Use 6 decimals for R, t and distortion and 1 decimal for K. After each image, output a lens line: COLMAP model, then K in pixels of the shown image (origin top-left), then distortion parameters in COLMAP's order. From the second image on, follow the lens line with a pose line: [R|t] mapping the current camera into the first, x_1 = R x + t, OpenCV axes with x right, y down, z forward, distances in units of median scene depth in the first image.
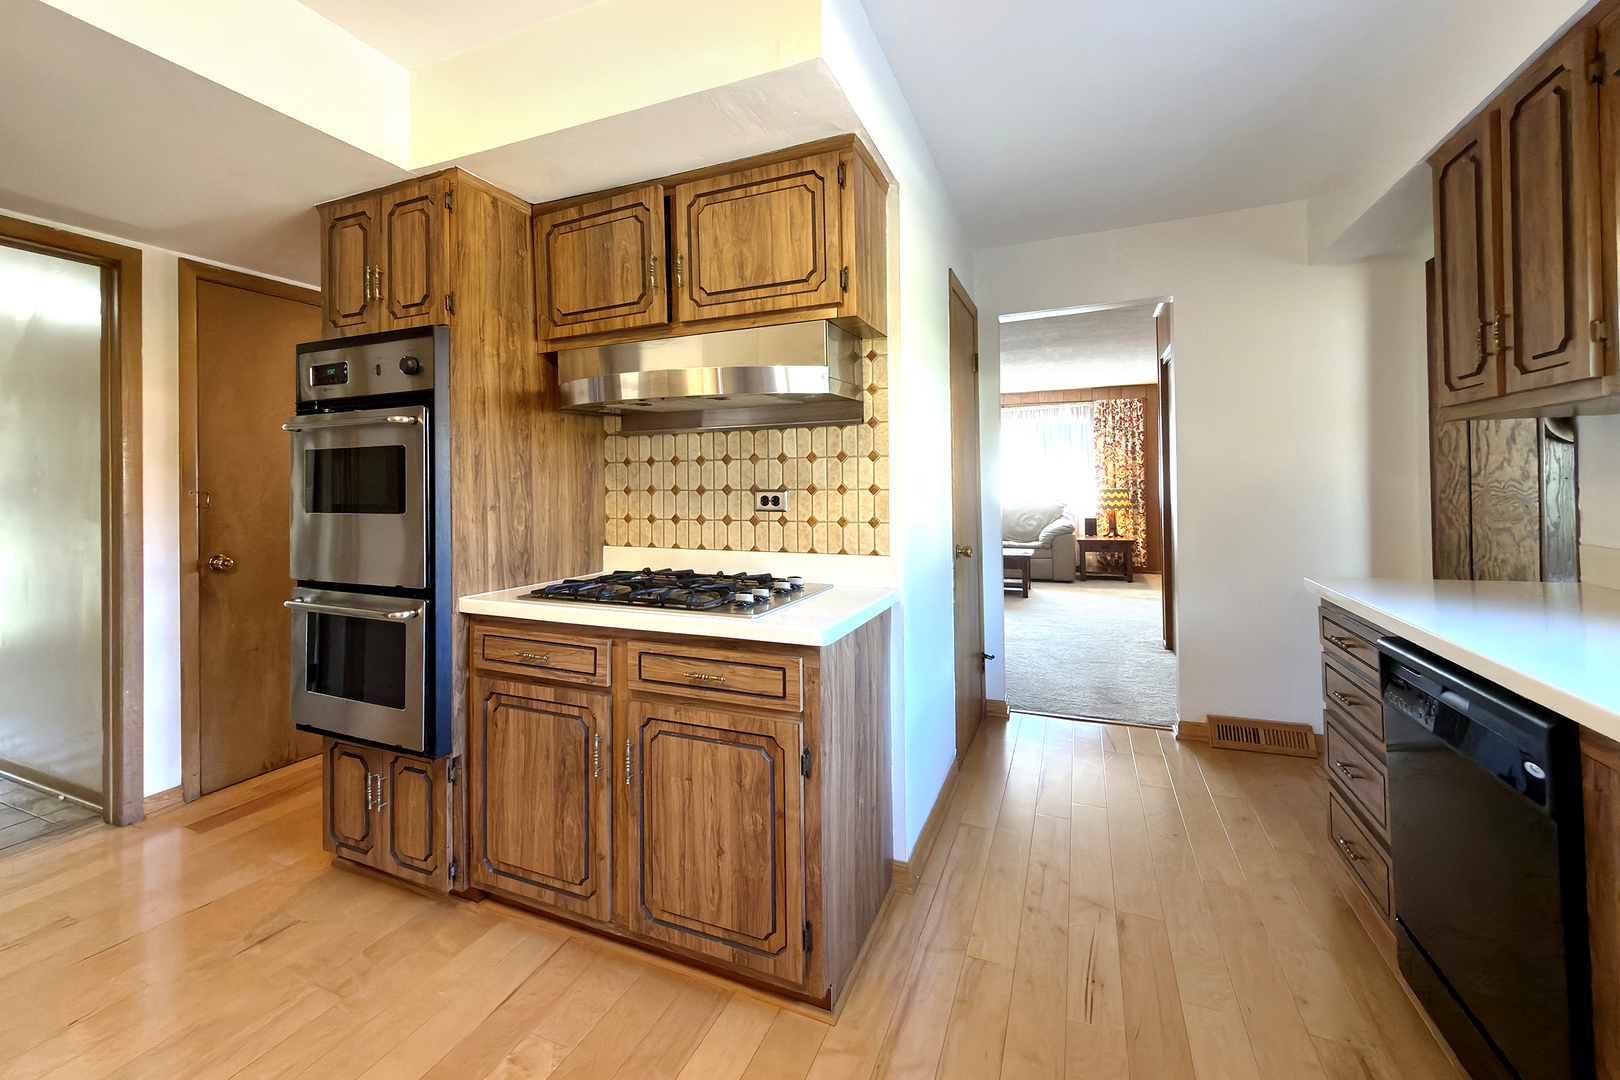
lens RADIAL K [[668.6, 0, 783.2], [0, 668.6, 479.0], [0, 0, 1]] dist [-0.003896, 0.000167]
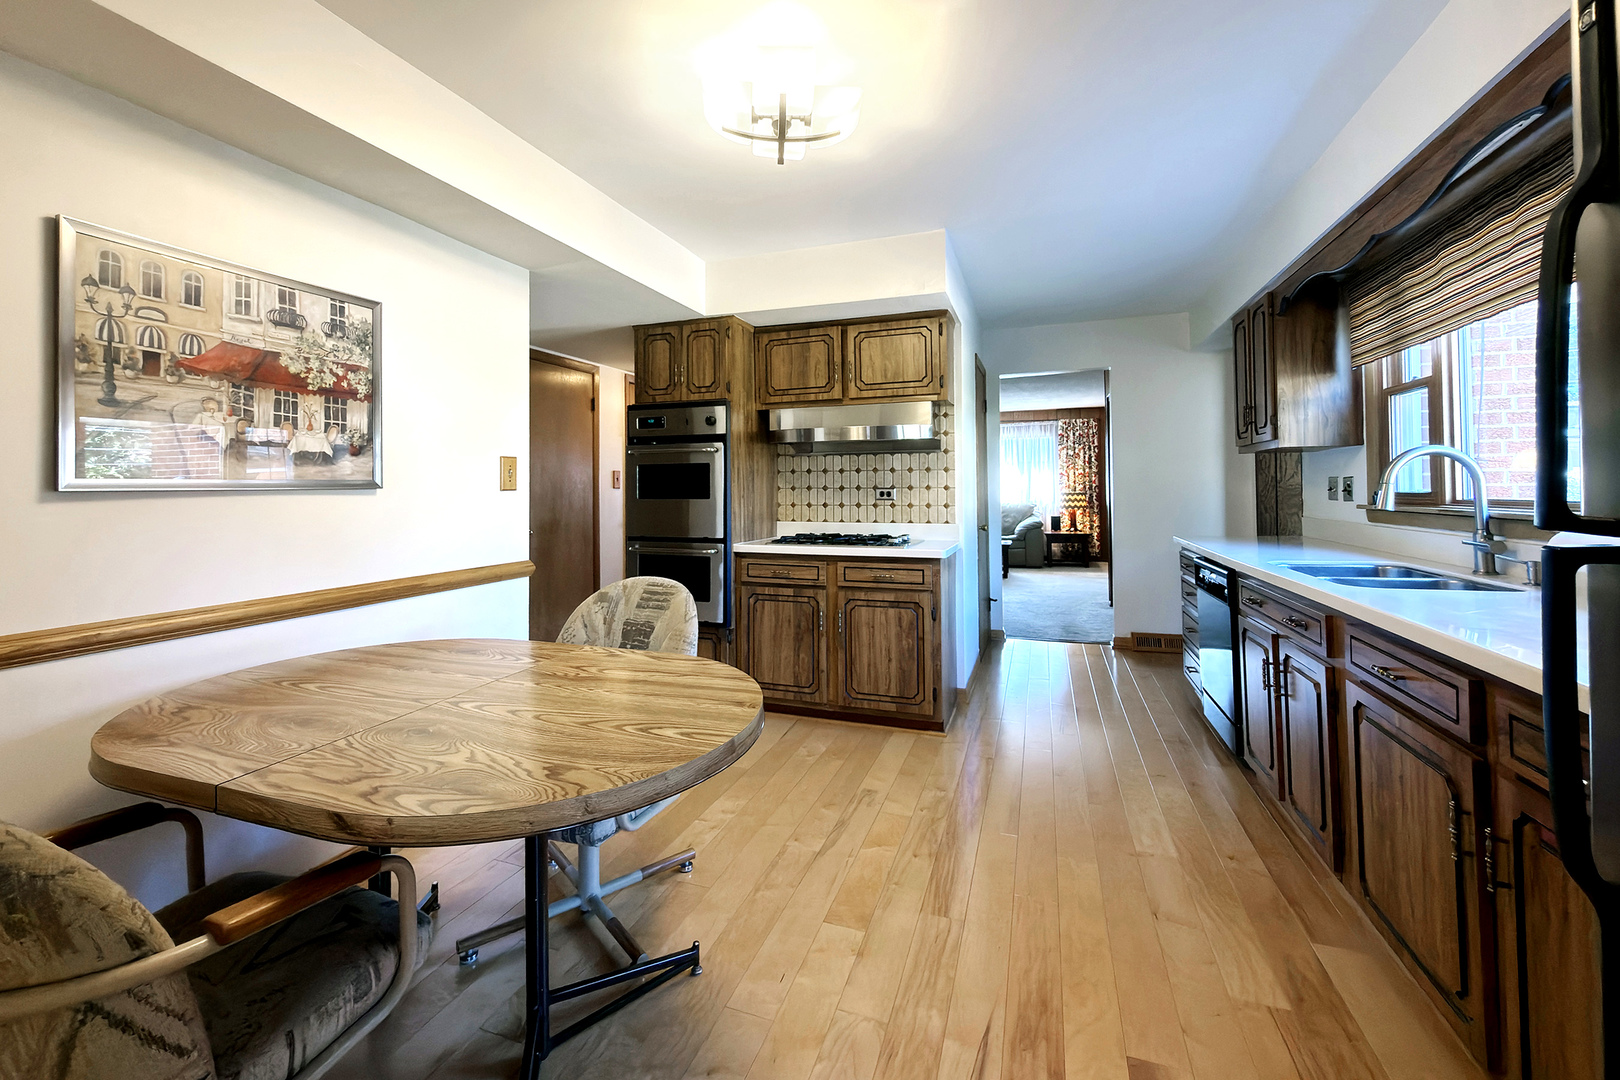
lens RADIAL K [[668.6, 0, 790.0], [0, 668.6, 476.8], [0, 0, 1]] dist [-0.003896, 0.000167]
pose [[0.998364, 0.005073, 0.056959, -0.369153], [-0.004479, 0.999934, -0.010551, 0.006637], [-0.057009, 0.010279, 0.998321, -0.752006]]
